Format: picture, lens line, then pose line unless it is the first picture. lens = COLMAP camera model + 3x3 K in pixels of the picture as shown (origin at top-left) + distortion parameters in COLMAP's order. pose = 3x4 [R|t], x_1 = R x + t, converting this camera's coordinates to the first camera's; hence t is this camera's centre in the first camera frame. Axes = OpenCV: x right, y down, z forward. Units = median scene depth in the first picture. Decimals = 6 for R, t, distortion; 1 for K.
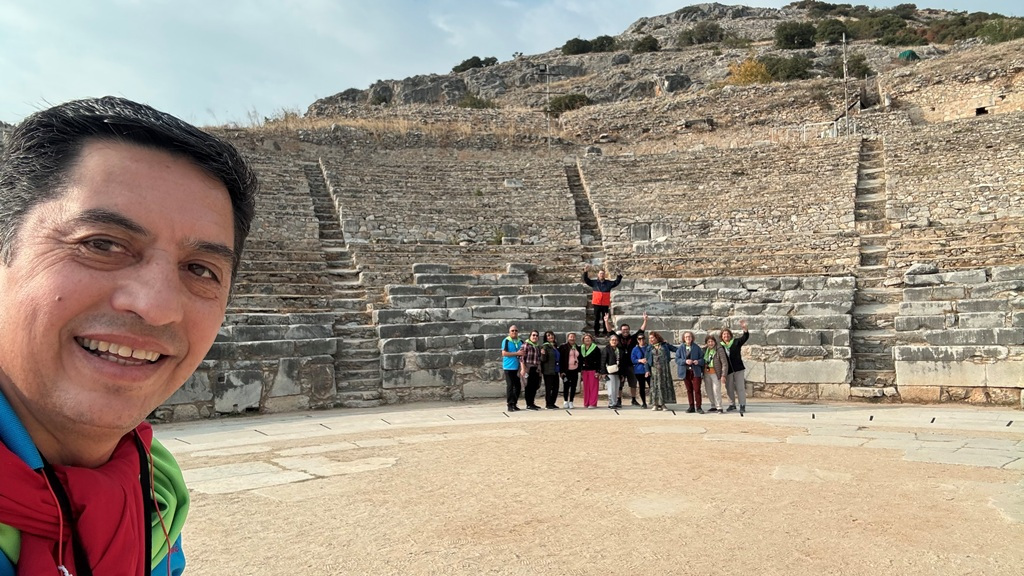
lens RADIAL K [[696.6, 0, 516.1], [0, 696.6, 286.7], [0, 0, 1]] dist [0.076921, -0.087214]
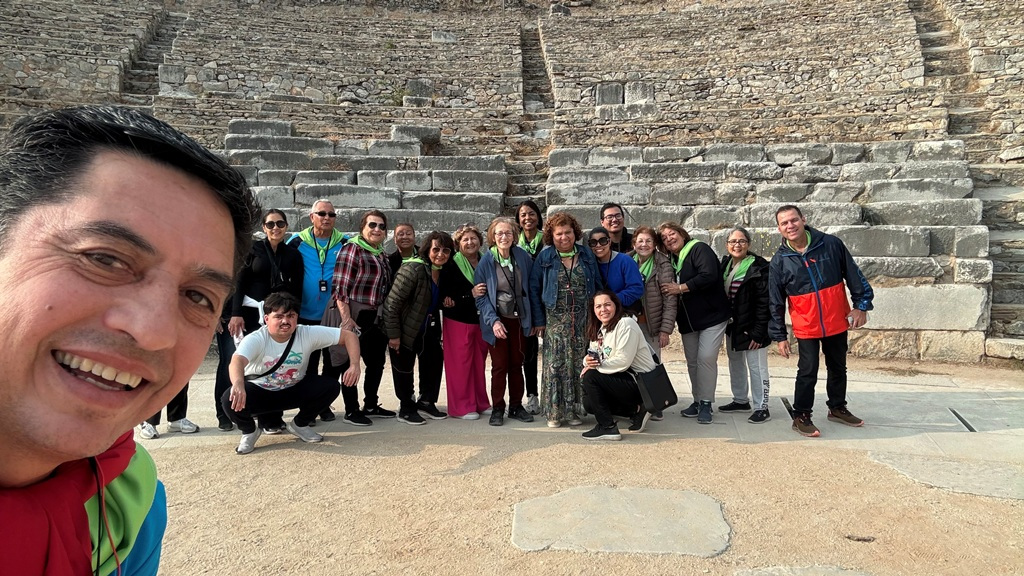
lens RADIAL K [[696.6, 0, 516.1], [0, 696.6, 286.7], [0, 0, 1]] dist [0.076921, -0.087214]
pose [[0.999662, 0.008544, 0.024556, 0.090695], [-0.011426, 0.992741, 0.119728, 0.035721], [-0.023355, -0.119969, 0.992503, 0.376409]]
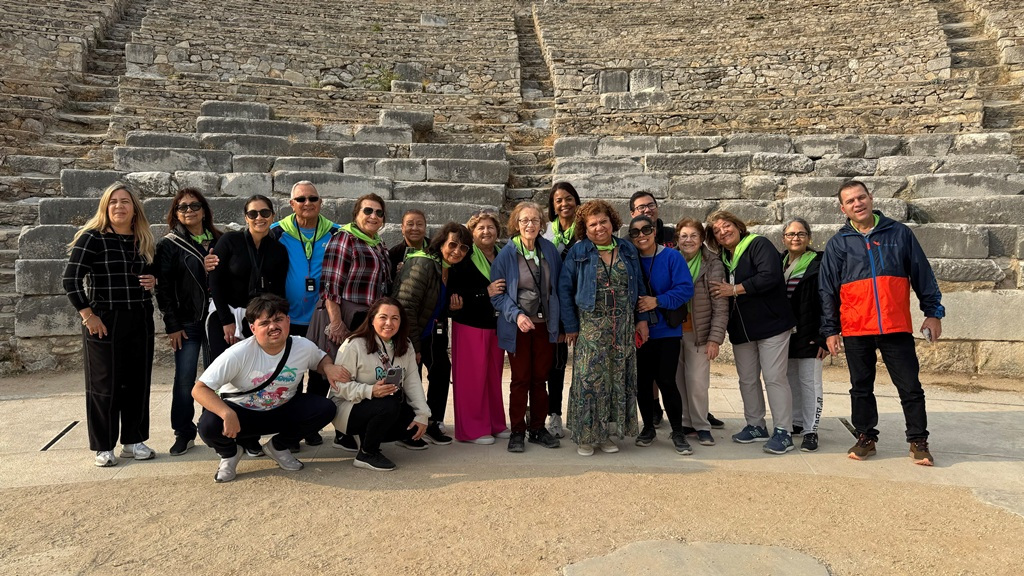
lens RADIAL K [[727.1, 0, 512.0], [0, 727.1, 288.0], [0, 0, 1]] dist [0.040437, -0.040259]
pose [[0.999006, 0.018469, 0.040576, 0.078763], [-0.023130, 0.992793, 0.117587, 0.040681], [-0.038112, -0.118409, 0.992233, 0.408774]]
